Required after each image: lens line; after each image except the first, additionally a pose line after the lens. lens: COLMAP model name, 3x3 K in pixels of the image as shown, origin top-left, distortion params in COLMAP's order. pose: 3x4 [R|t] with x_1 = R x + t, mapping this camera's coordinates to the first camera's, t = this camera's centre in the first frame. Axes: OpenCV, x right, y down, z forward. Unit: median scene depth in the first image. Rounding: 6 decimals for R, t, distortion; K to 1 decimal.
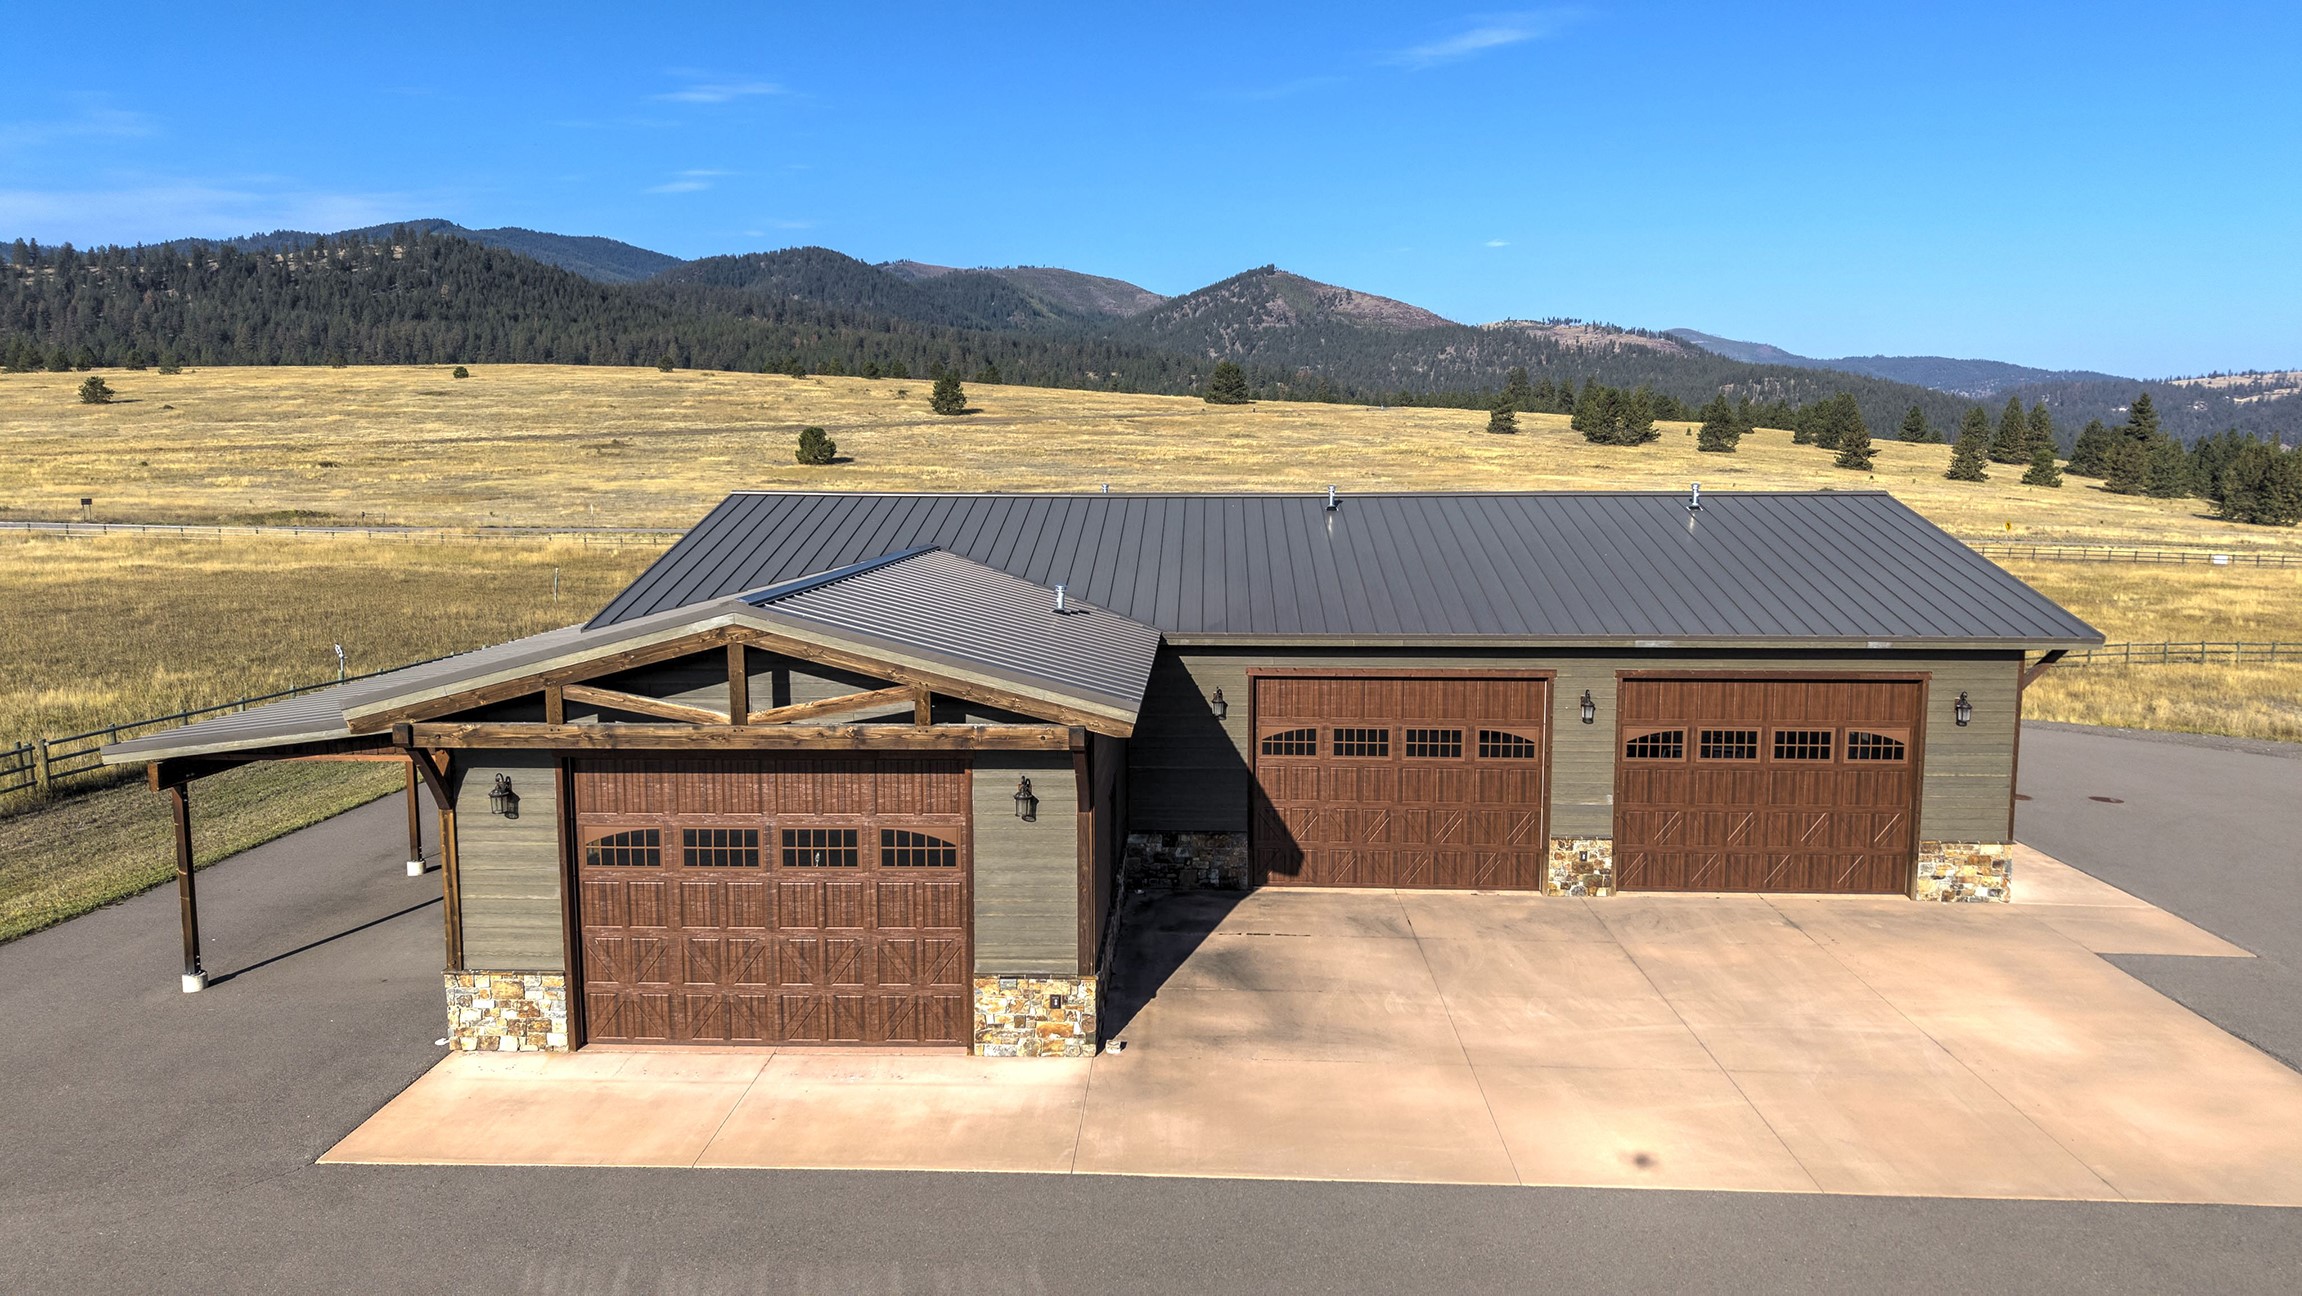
lens RADIAL K [[1547.4, 0, 1159.5], [0, 1547.4, 647.9], [0, 0, 1]] dist [0.009266, -0.009843]
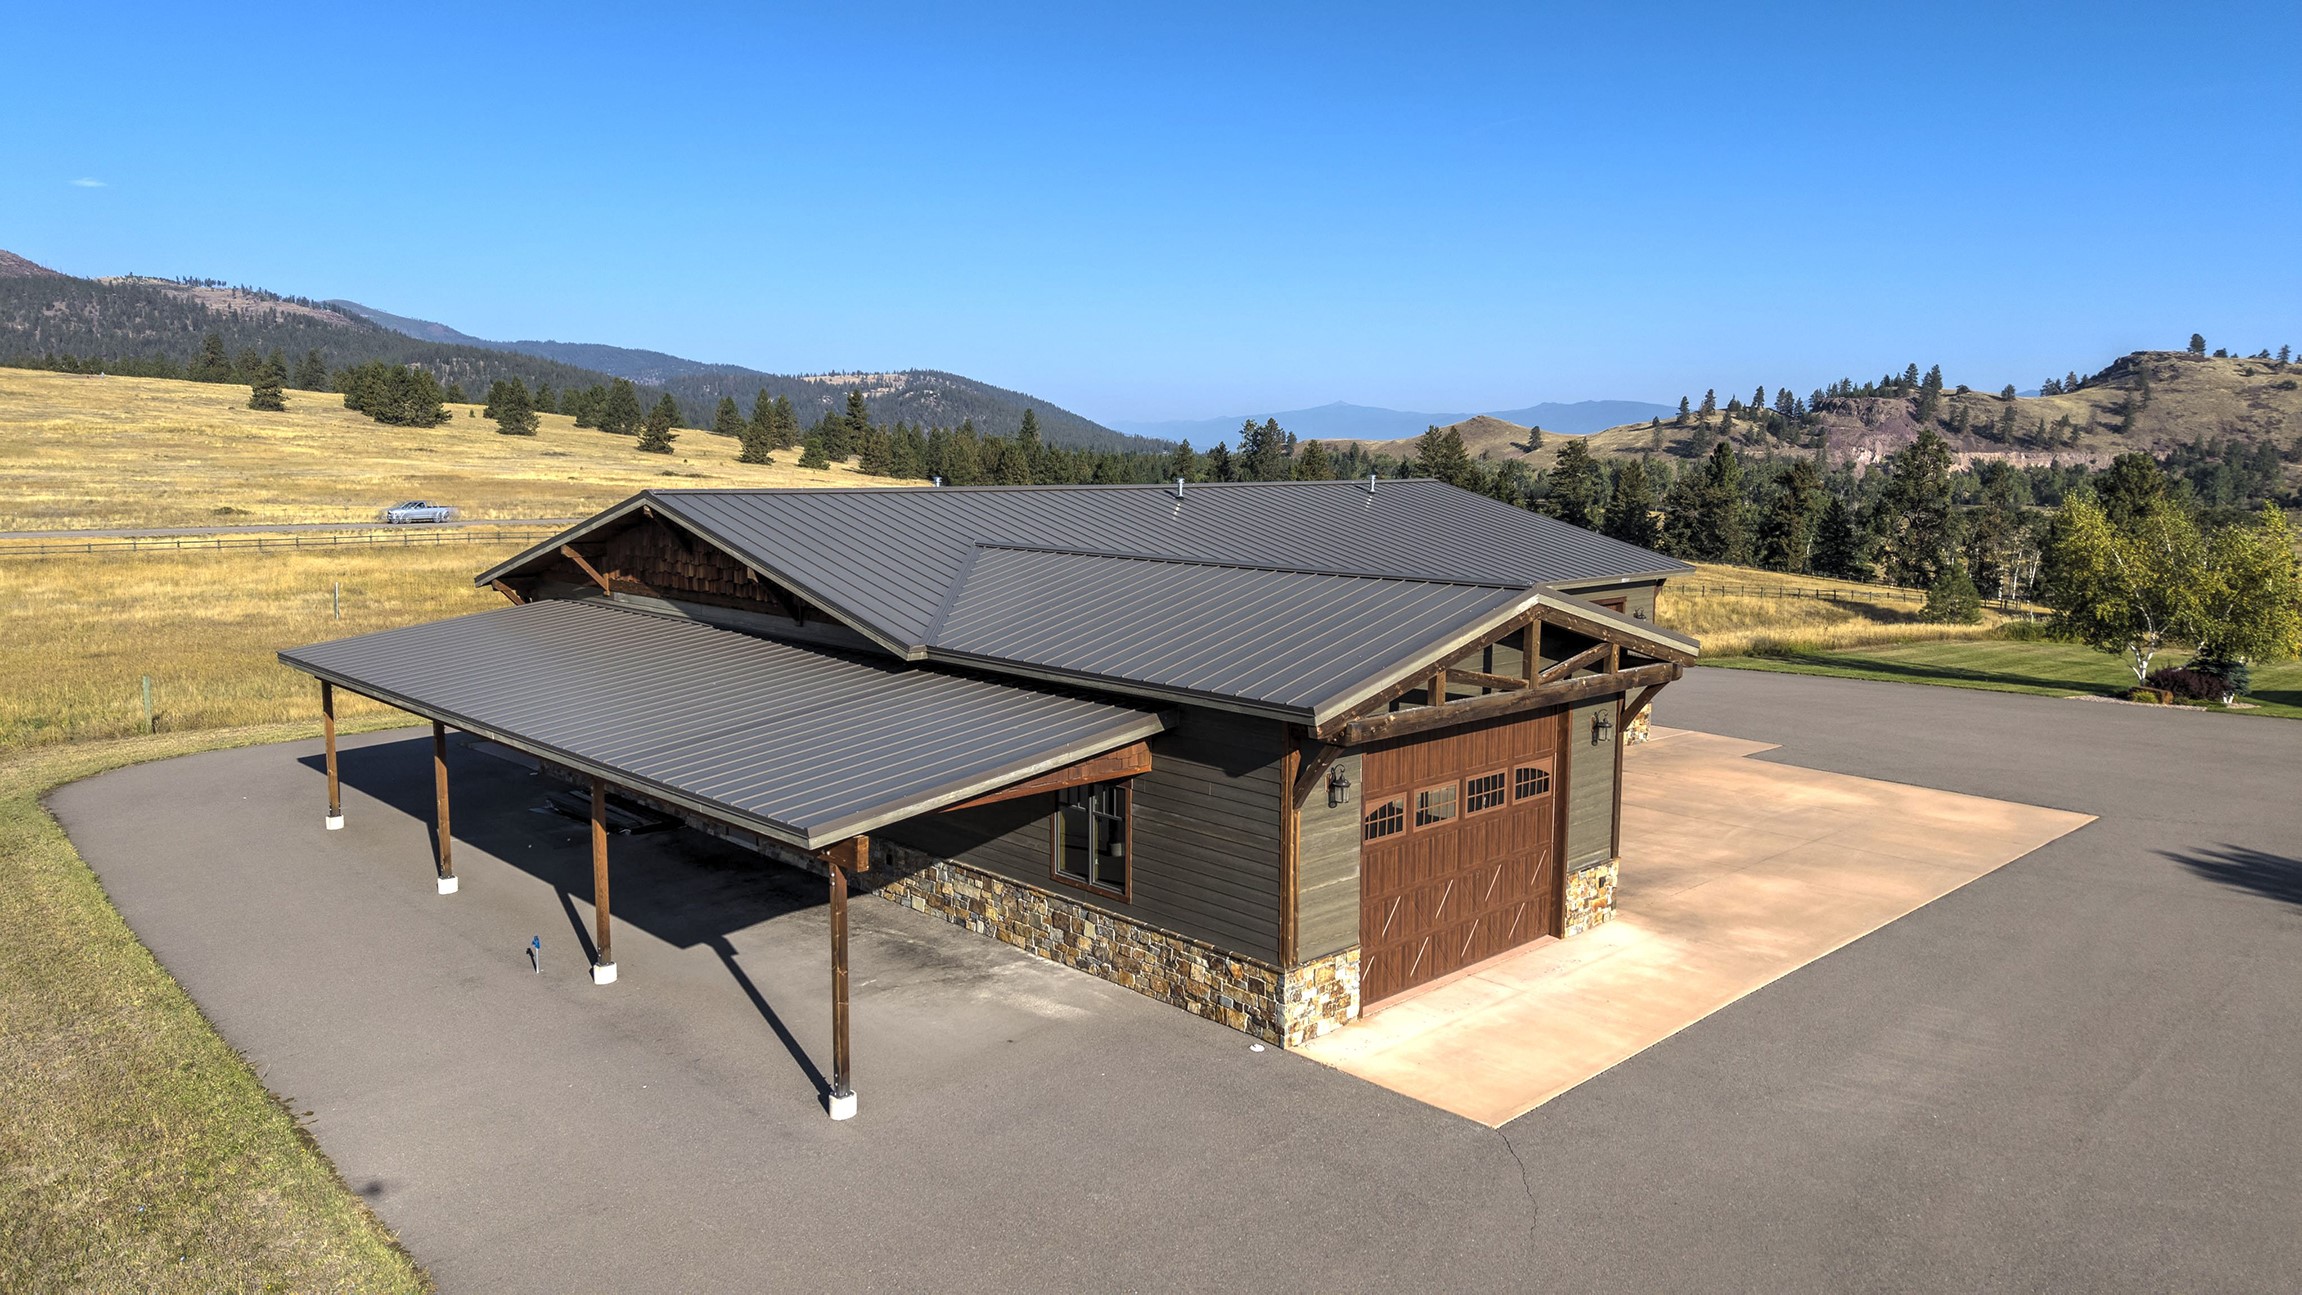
lens RADIAL K [[1547.4, 0, 1151.2], [0, 1547.4, 643.7], [0, 0, 1]] dist [0.009266, -0.009843]
pose [[0.696625, -0.084163, 0.712481, -0.074889], [0.078036, 0.996092, 0.041365, -0.003129], [-0.713178, 0.026783, 0.700471, 0.021781]]
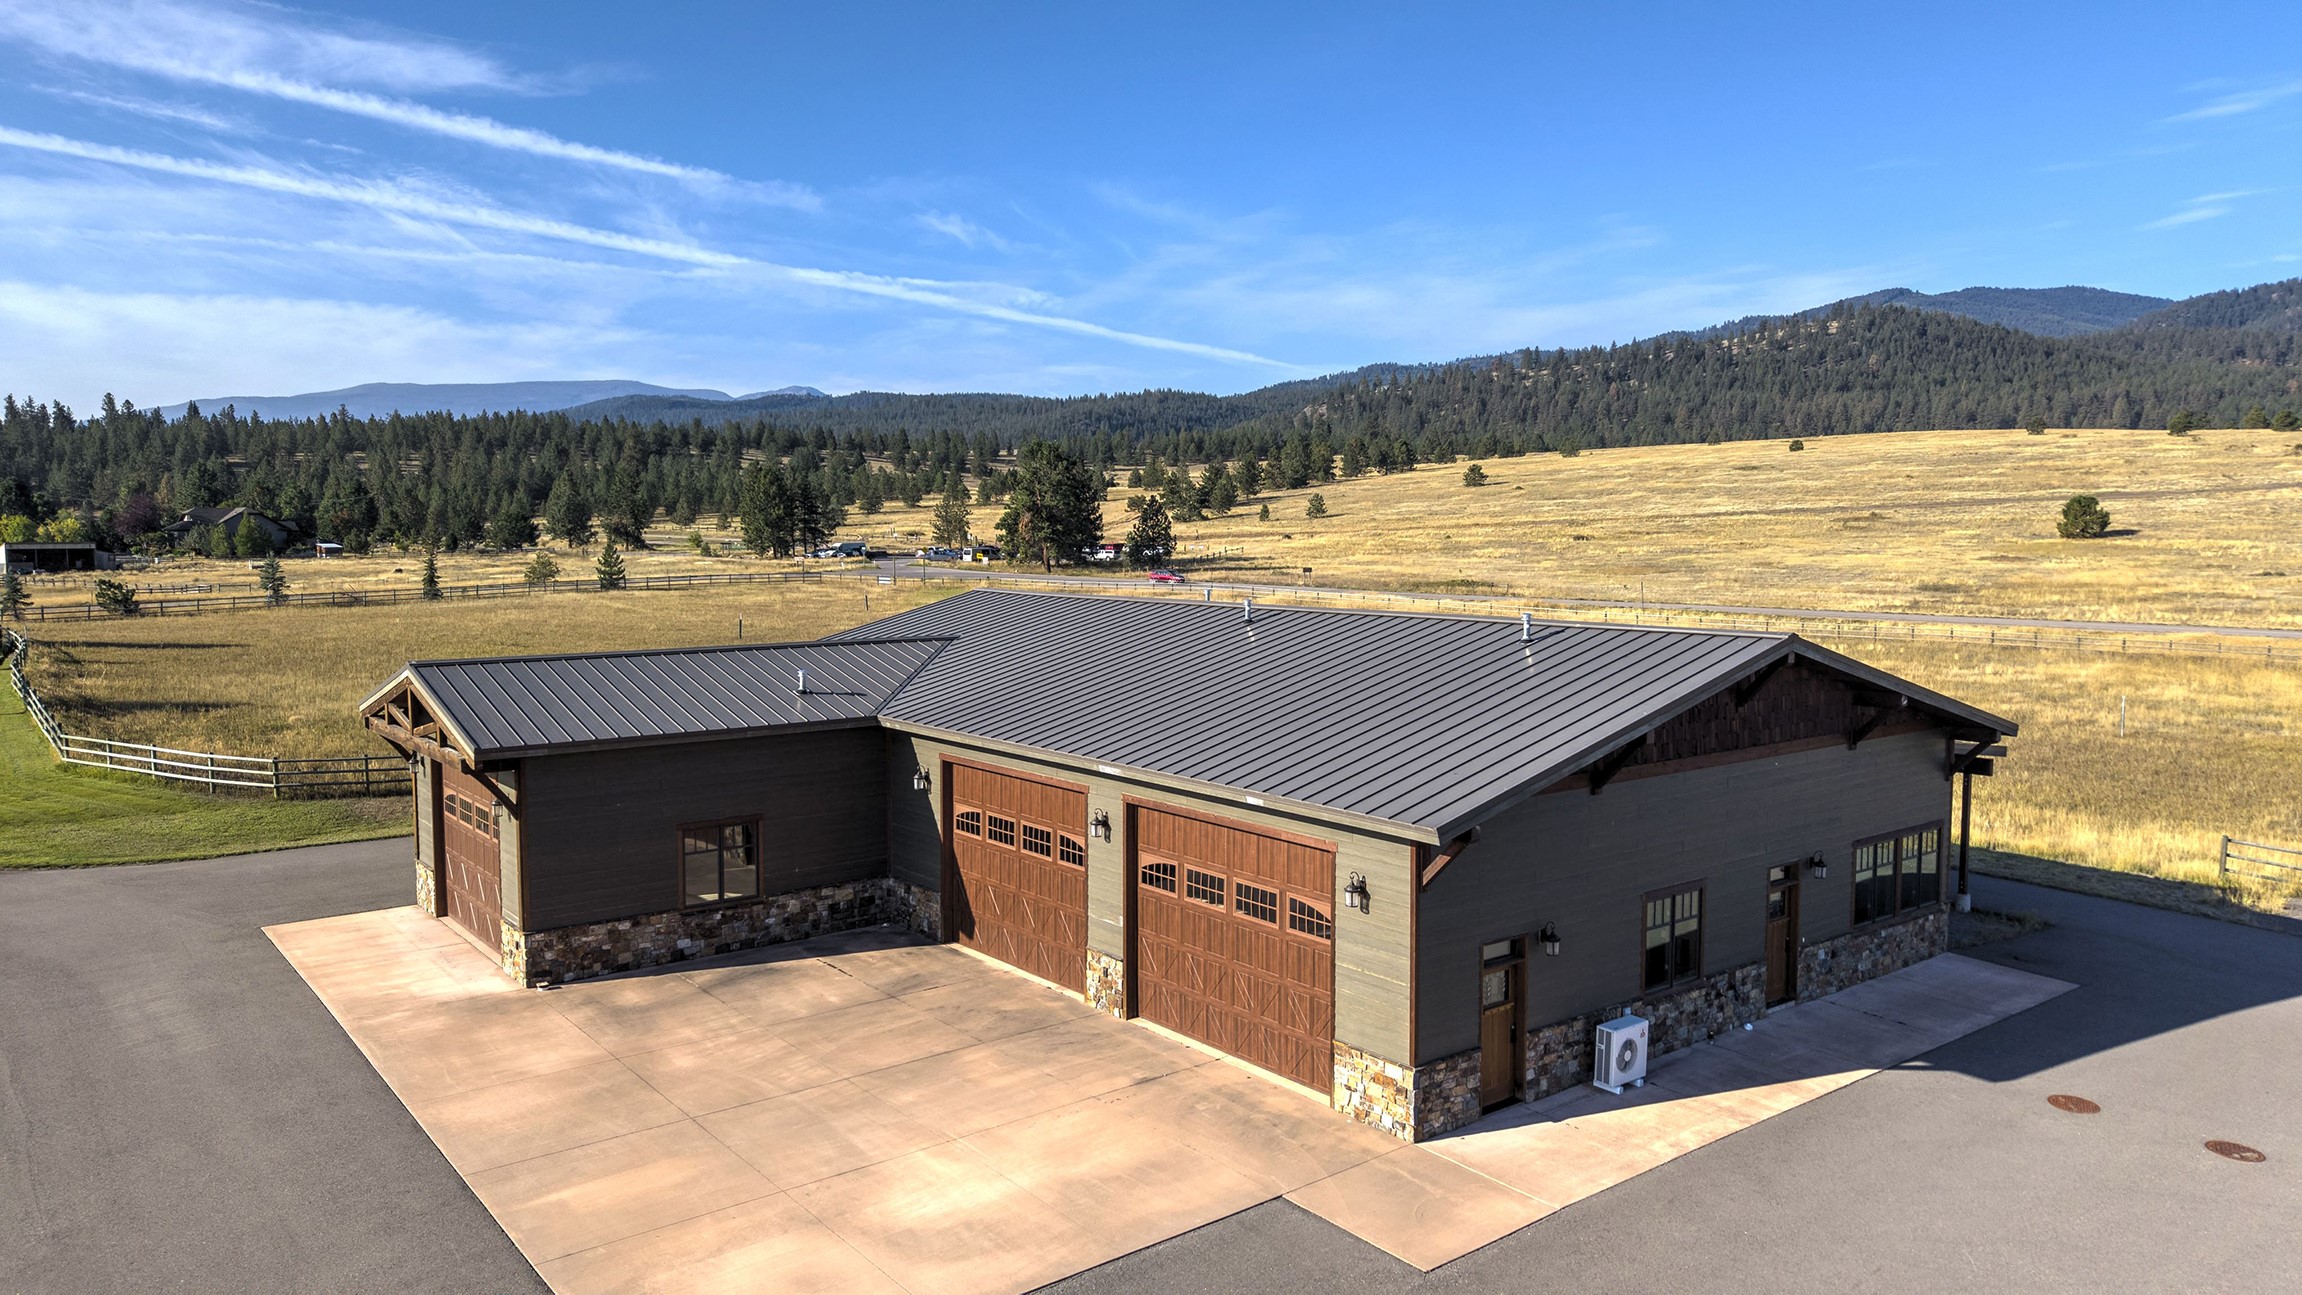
lens RADIAL K [[1547.4, 0, 1149.2], [0, 1547.4, 658.3], [0, 0, 1]] dist [0.009266, -0.009843]
pose [[0.641312, 0.062683, -0.764716, 0.087960], [-0.090381, 0.995890, 0.005836, -0.006651], [0.761939, 0.065373, 0.644341, 0.029485]]
